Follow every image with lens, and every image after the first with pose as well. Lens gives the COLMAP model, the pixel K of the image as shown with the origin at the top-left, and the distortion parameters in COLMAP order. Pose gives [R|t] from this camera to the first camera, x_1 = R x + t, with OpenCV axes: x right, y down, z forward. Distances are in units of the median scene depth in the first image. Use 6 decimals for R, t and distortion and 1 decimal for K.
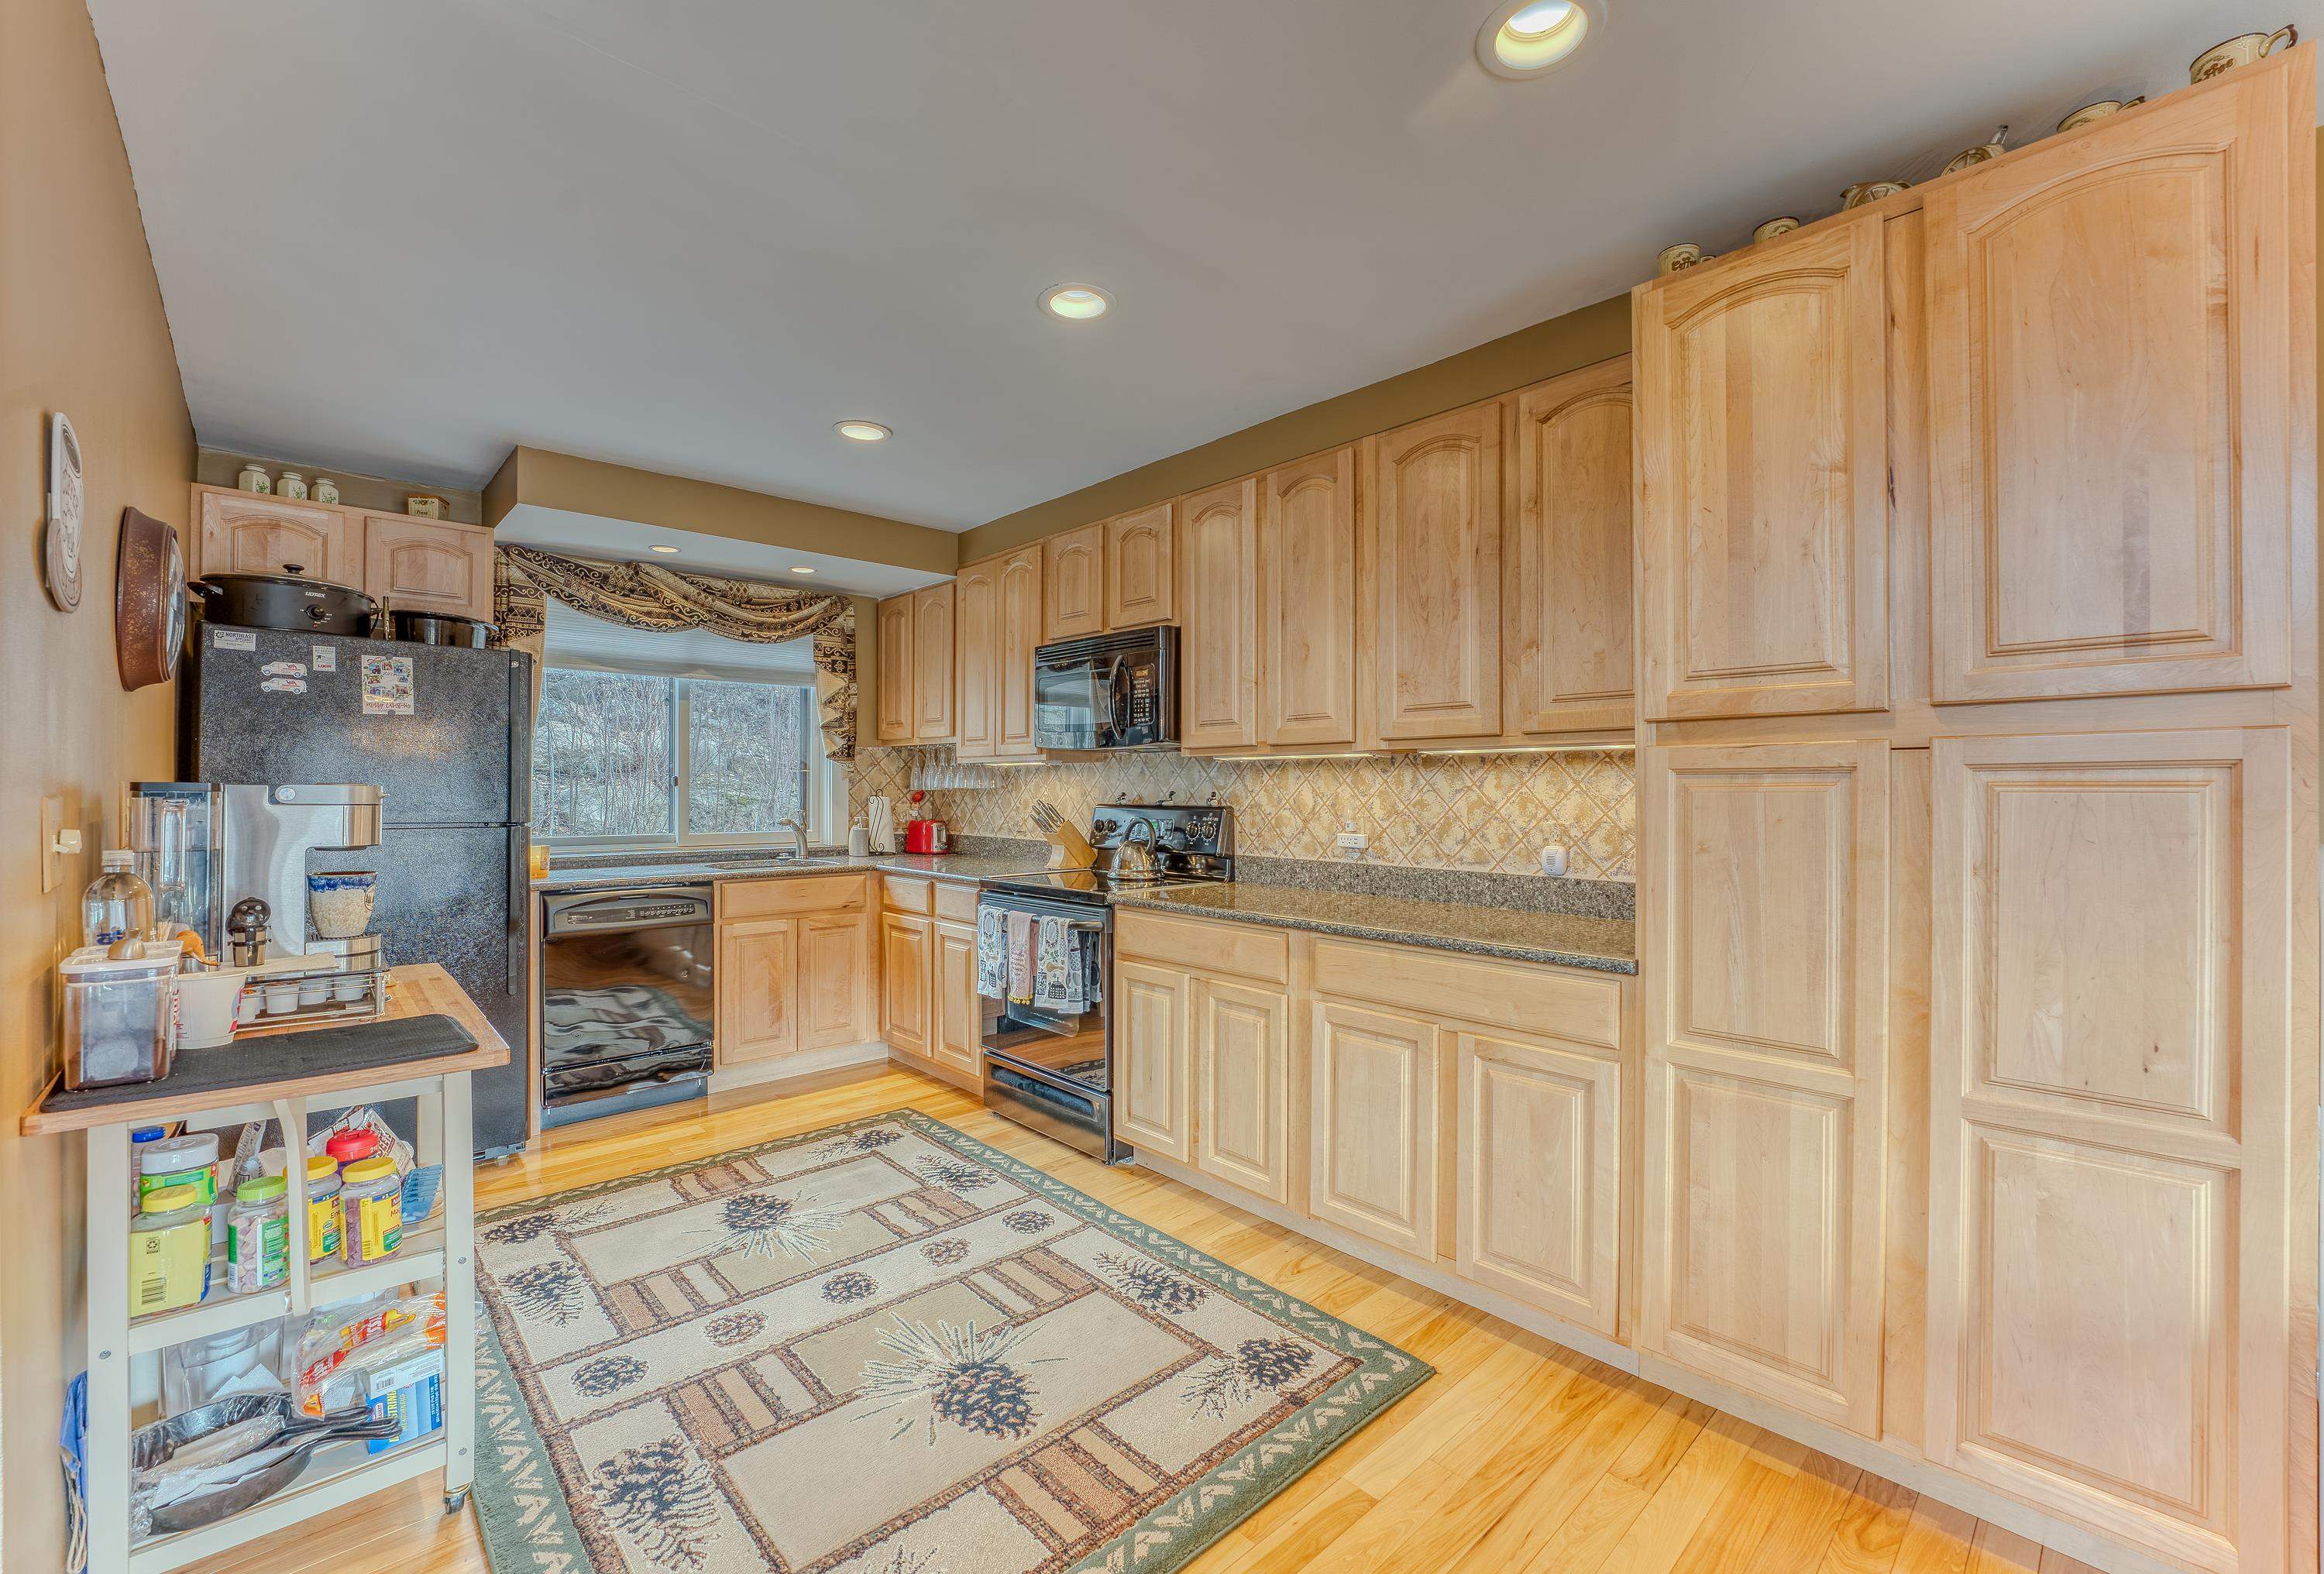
lens RADIAL K [[946.1, 0, 1118.3], [0, 946.1, 784.8], [0, 0, 1]] dist [-0.026815, 0.005529]
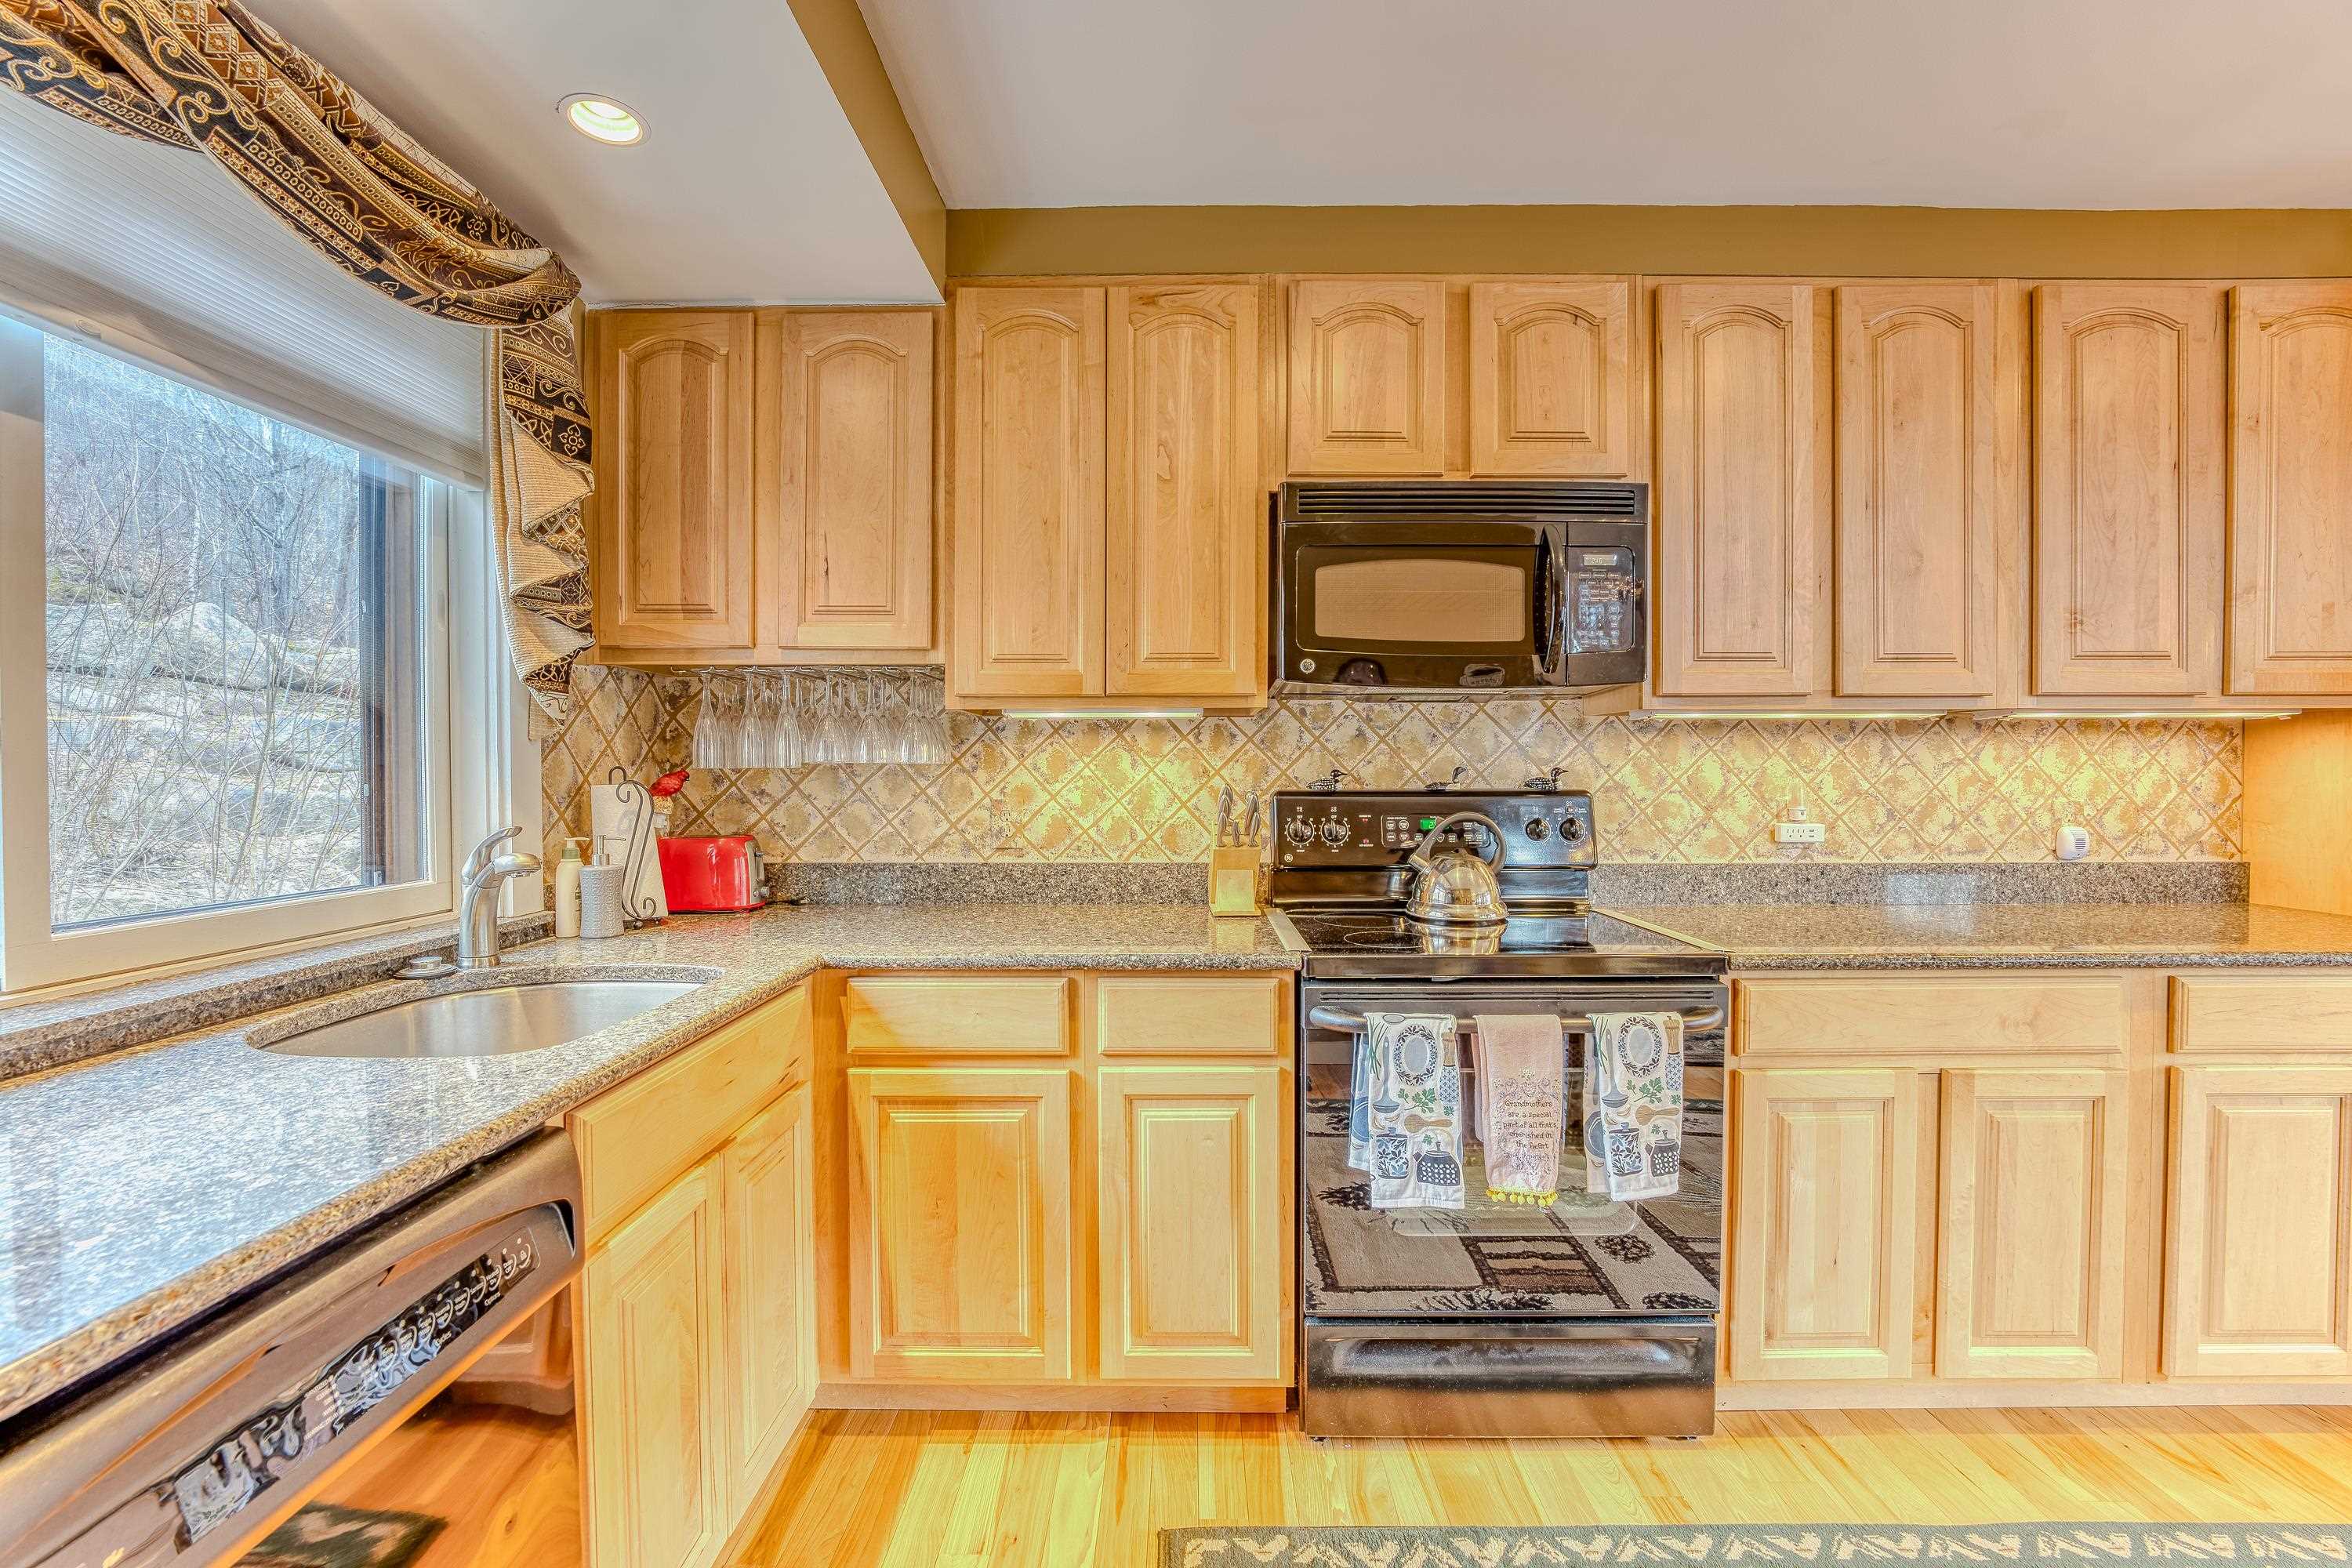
lens RADIAL K [[957.5, 0, 1147.8], [0, 957.5, 782.9], [0, 0, 1]] dist [-0.026815, 0.005529]
pose [[0.672443, -0.015885, 0.739978, -0.981590], [0.000362, 0.999777, 0.021133, 0.007150], [-0.740149, -0.013943, 0.672299, 1.359307]]
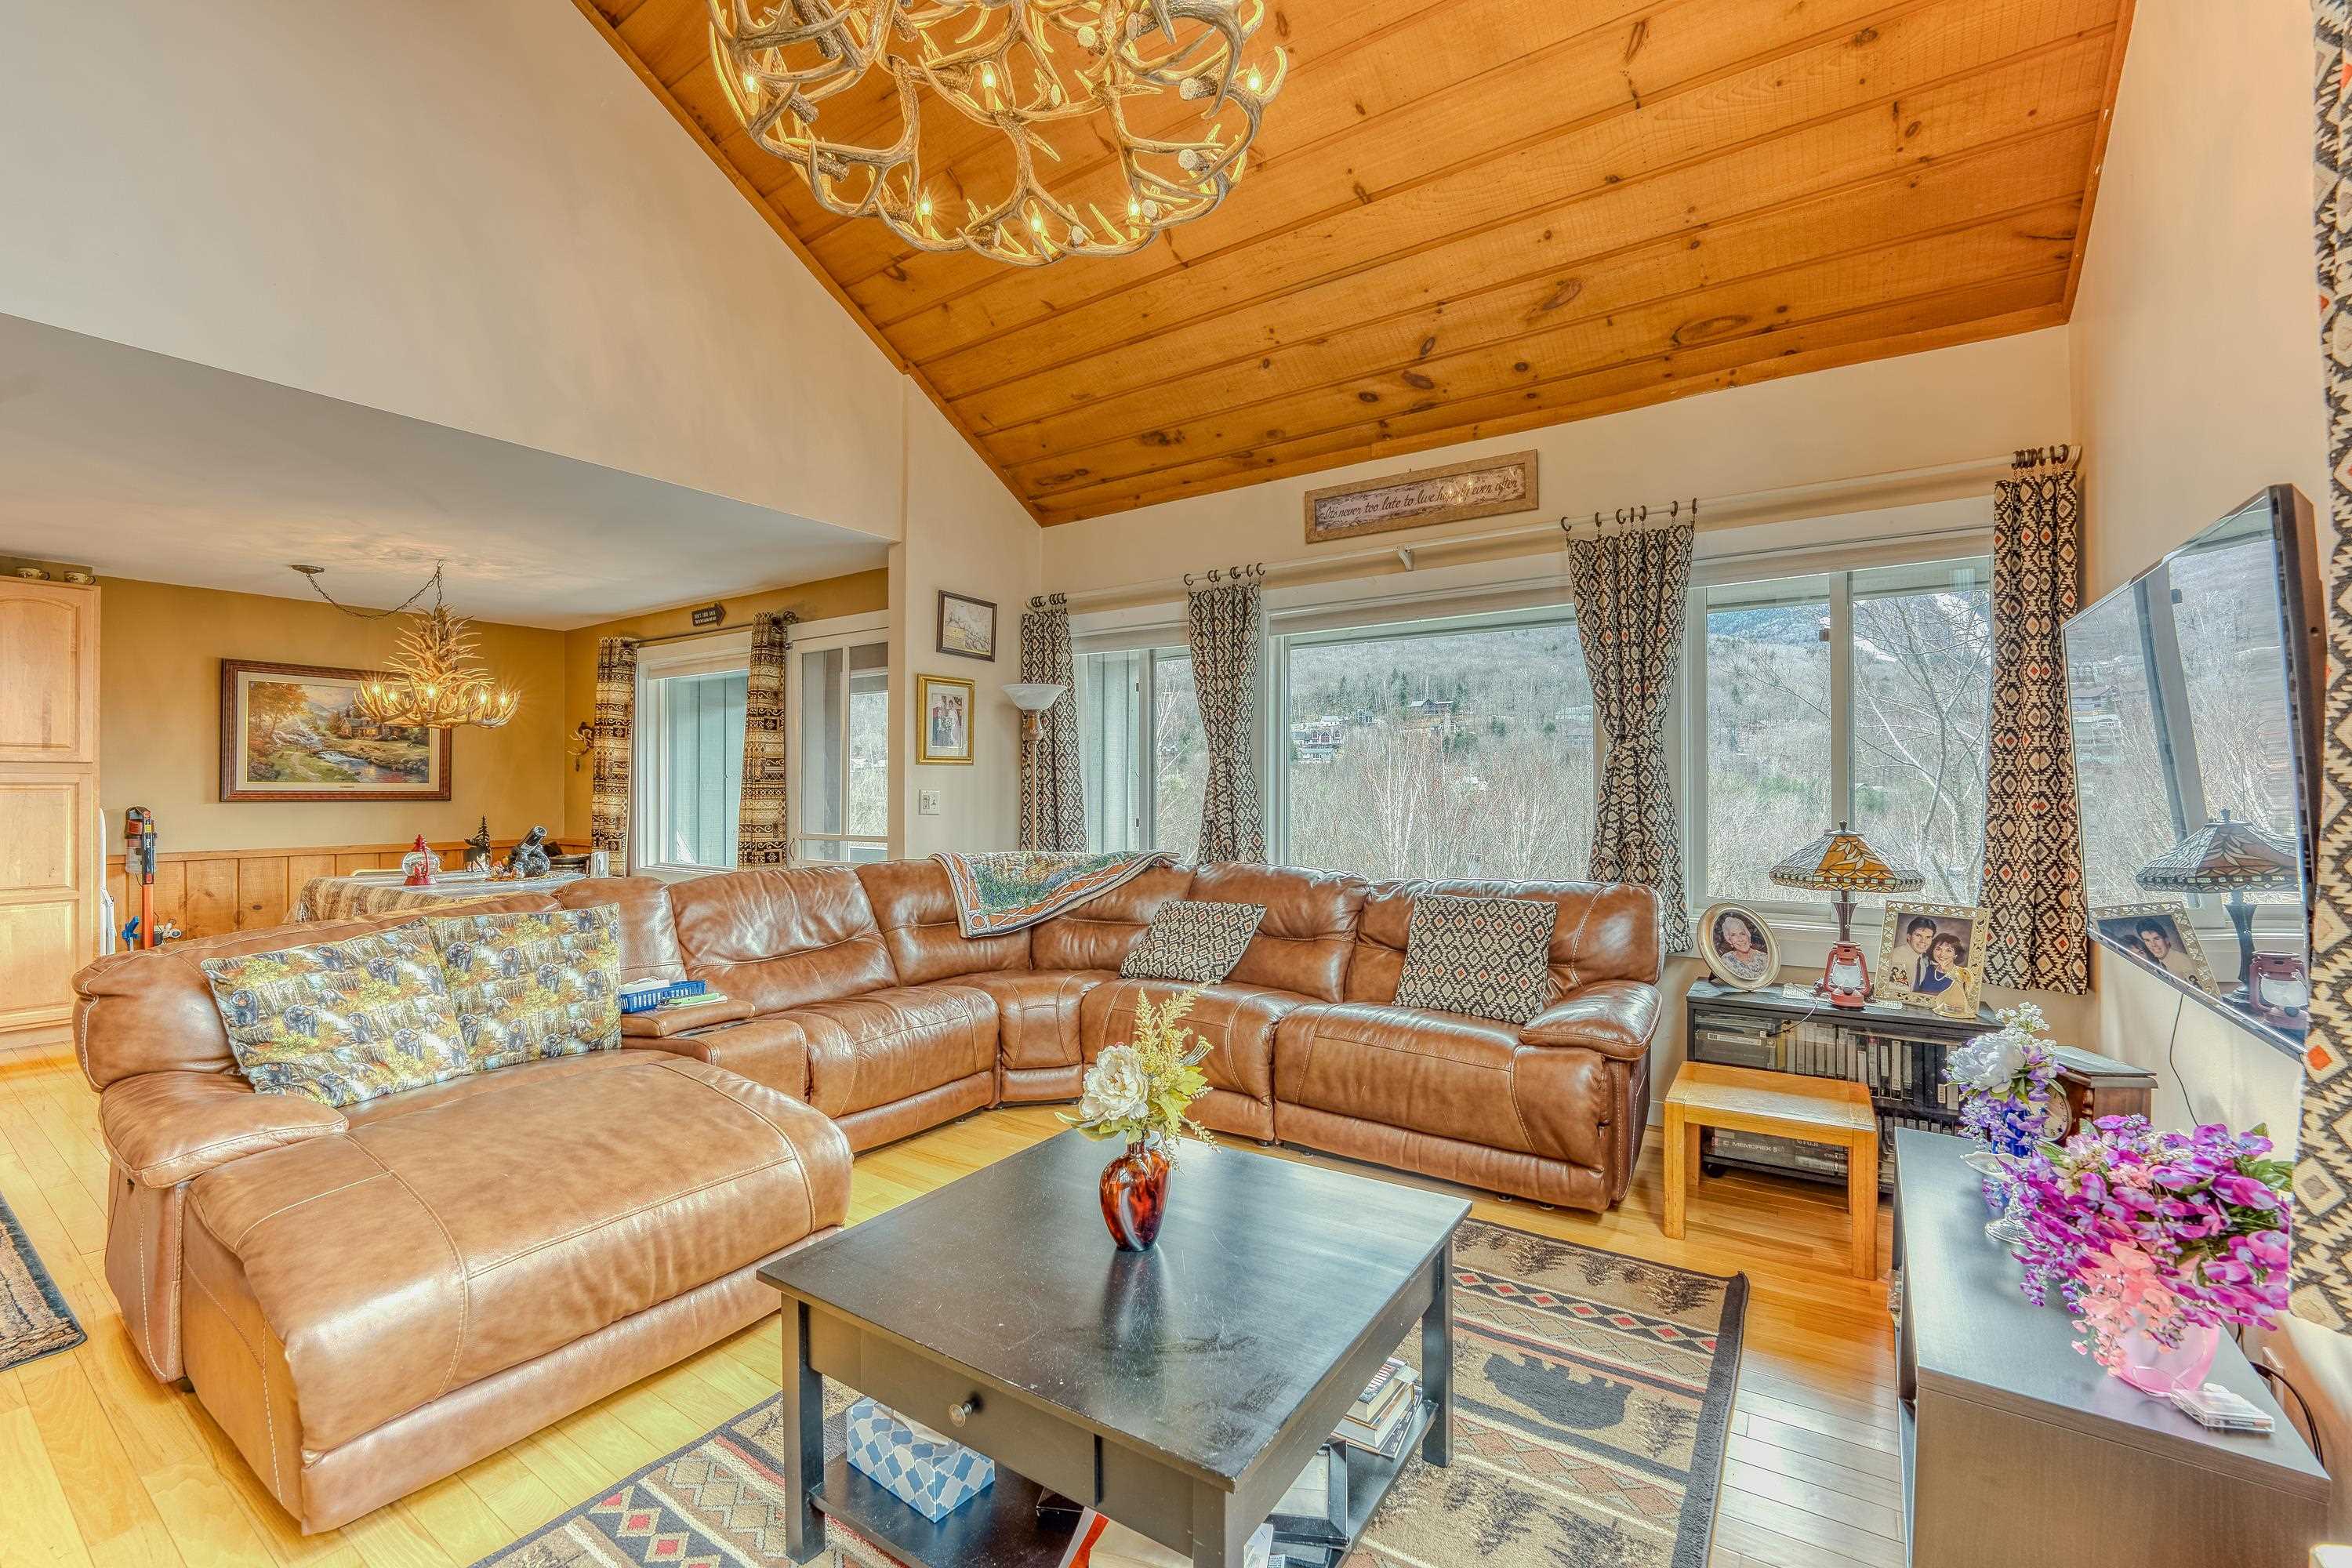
lens RADIAL K [[957.5, 0, 1232.3], [0, 957.5, 788.3], [0, 0, 1]] dist [-0.026815, 0.005529]
pose [[-0.279264, -0.000724, 0.960214, -2.125794], [-0.004214, 0.999991, -0.000472, -0.013103], [-0.960205, -0.004178, -0.279265, -1.387011]]
